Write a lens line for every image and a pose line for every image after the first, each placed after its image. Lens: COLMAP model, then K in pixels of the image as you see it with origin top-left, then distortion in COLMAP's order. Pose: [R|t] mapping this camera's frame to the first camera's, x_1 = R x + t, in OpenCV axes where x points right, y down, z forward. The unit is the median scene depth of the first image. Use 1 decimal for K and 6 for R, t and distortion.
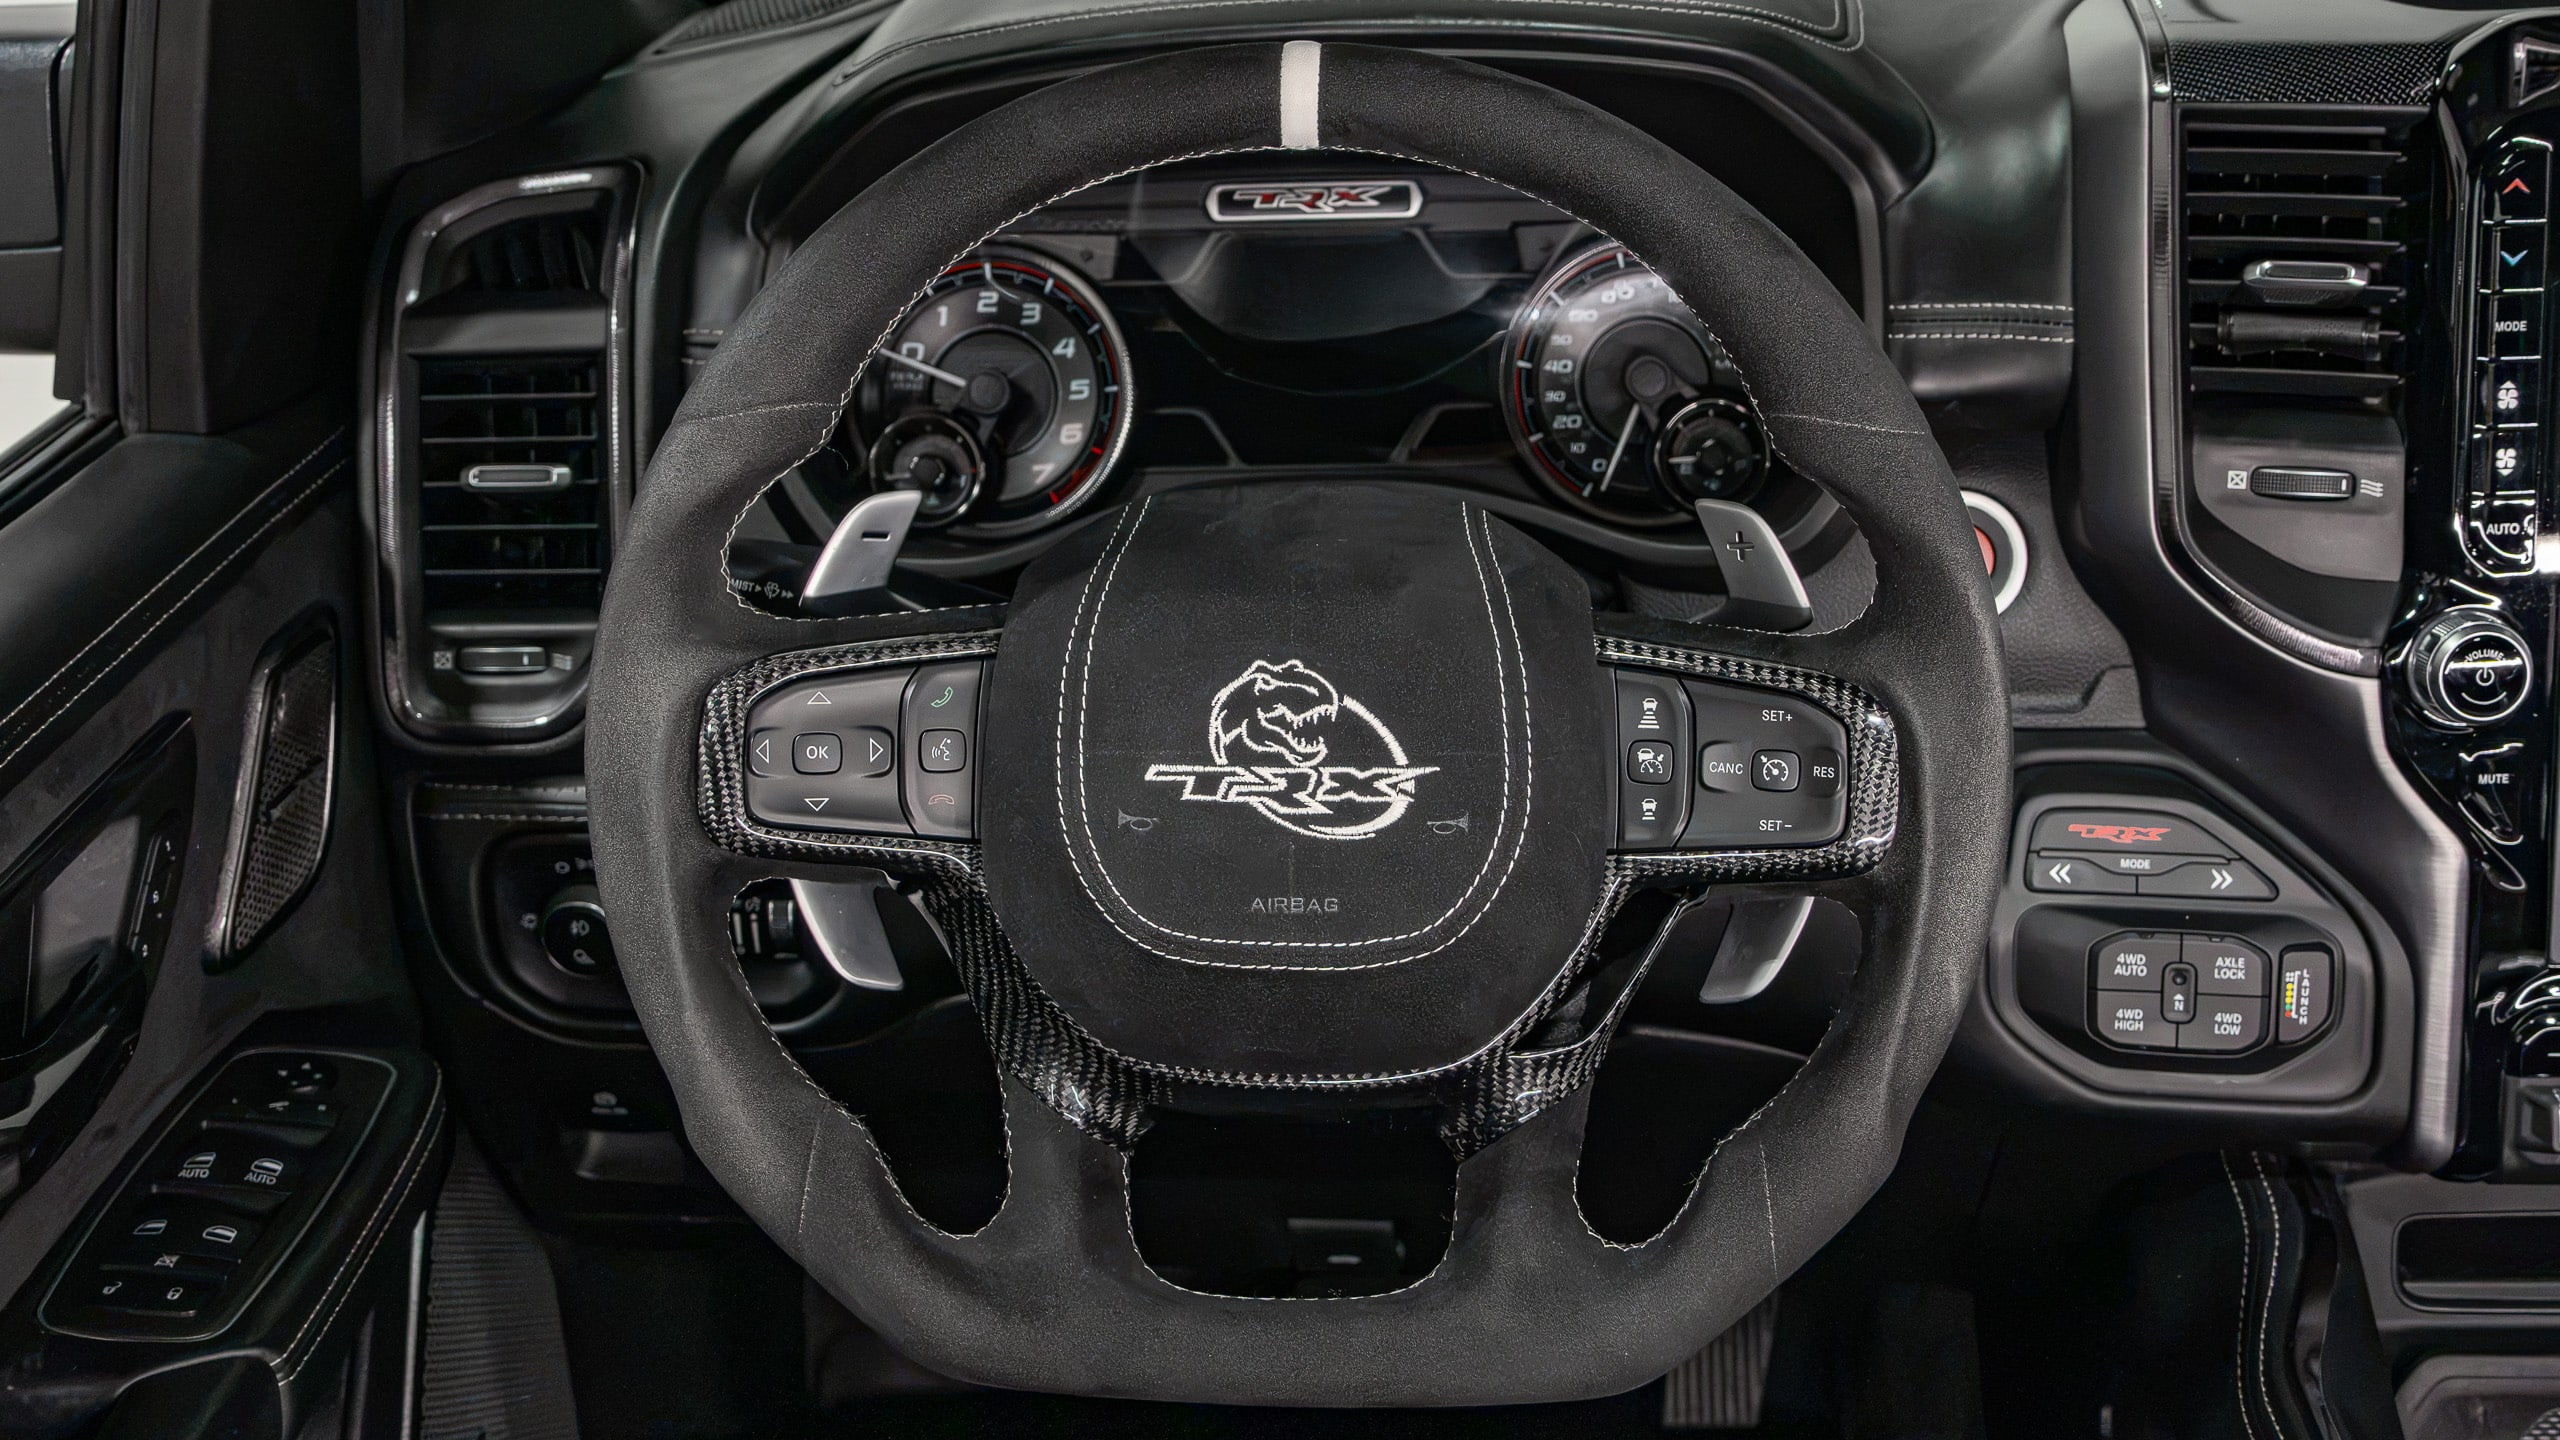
lens RADIAL K [[3222.7, 0, 1280.0], [0, 3222.7, 720.0], [0, 0, 1]] dist [0.012348, -0.019474]
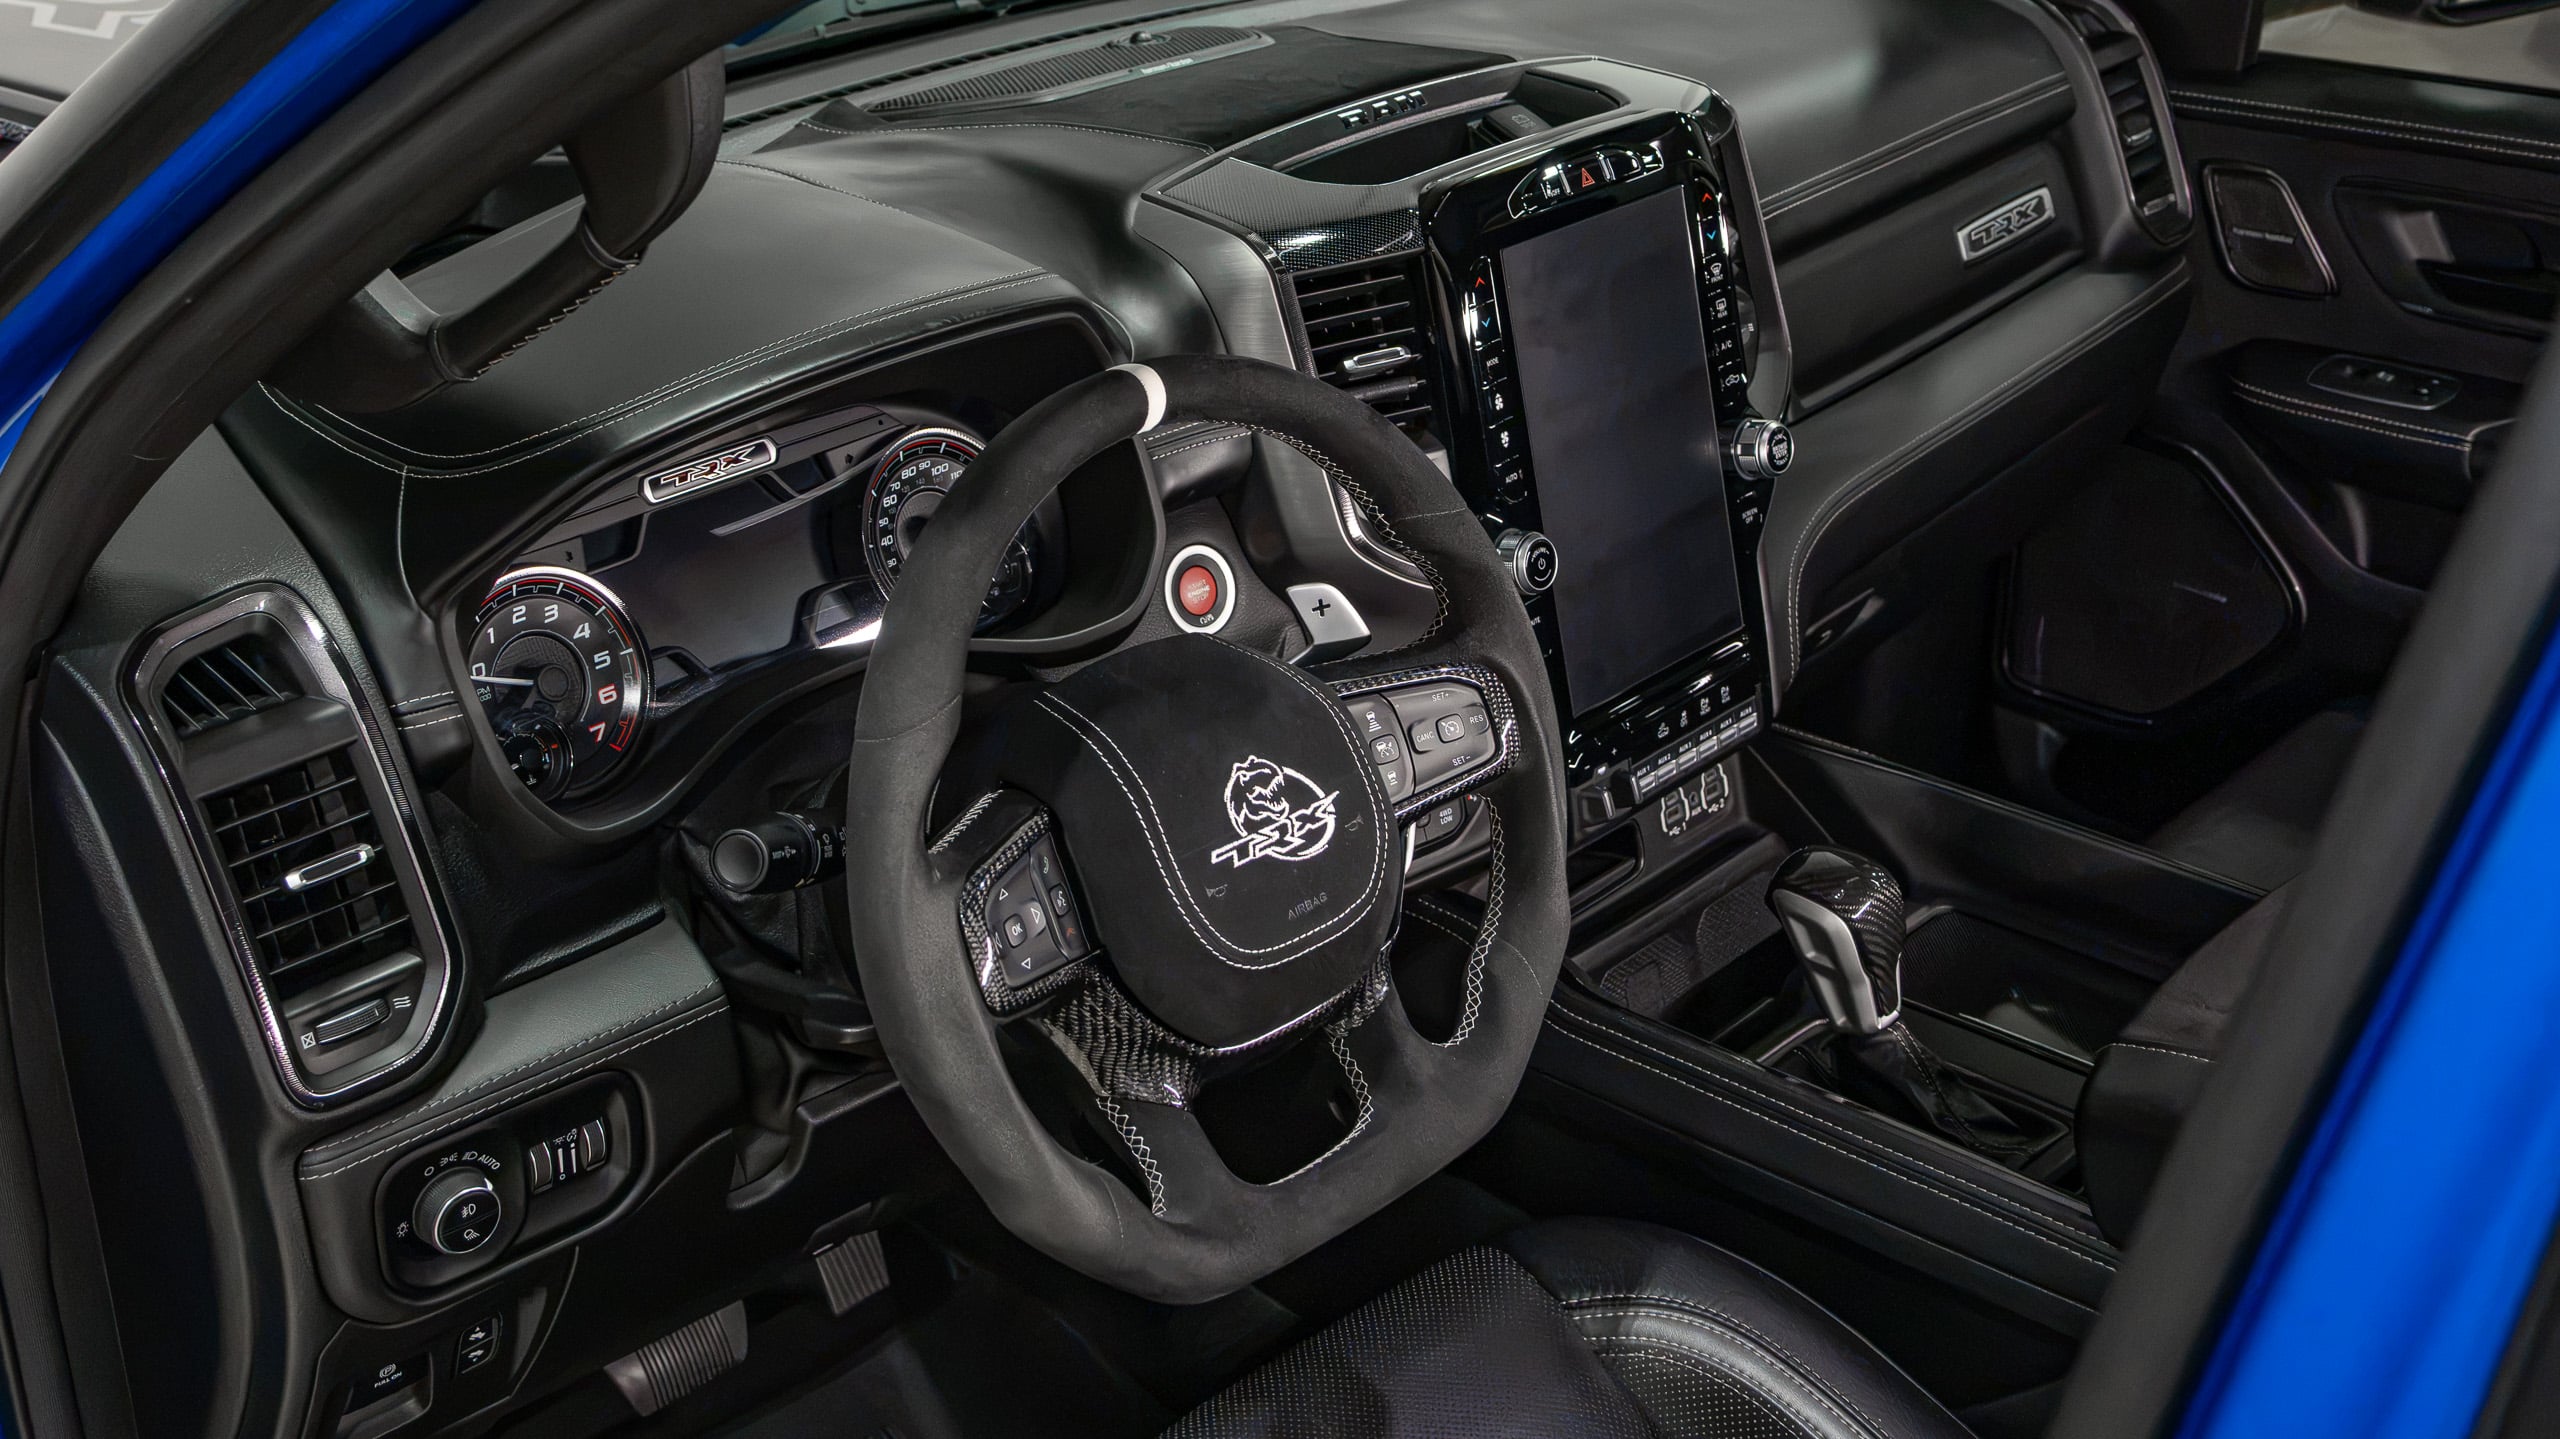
lens RADIAL K [[3222.7, 0, 1280.0], [0, 3222.7, 719.5], [0, 0, 1]] dist [0.012348, -0.019474]
pose [[0.626126, -0.303130, 0.718386, -0.911354], [0.285009, 0.946556, 0.151002, -0.221225], [-0.725766, 0.110200, 0.679058, -0.036803]]
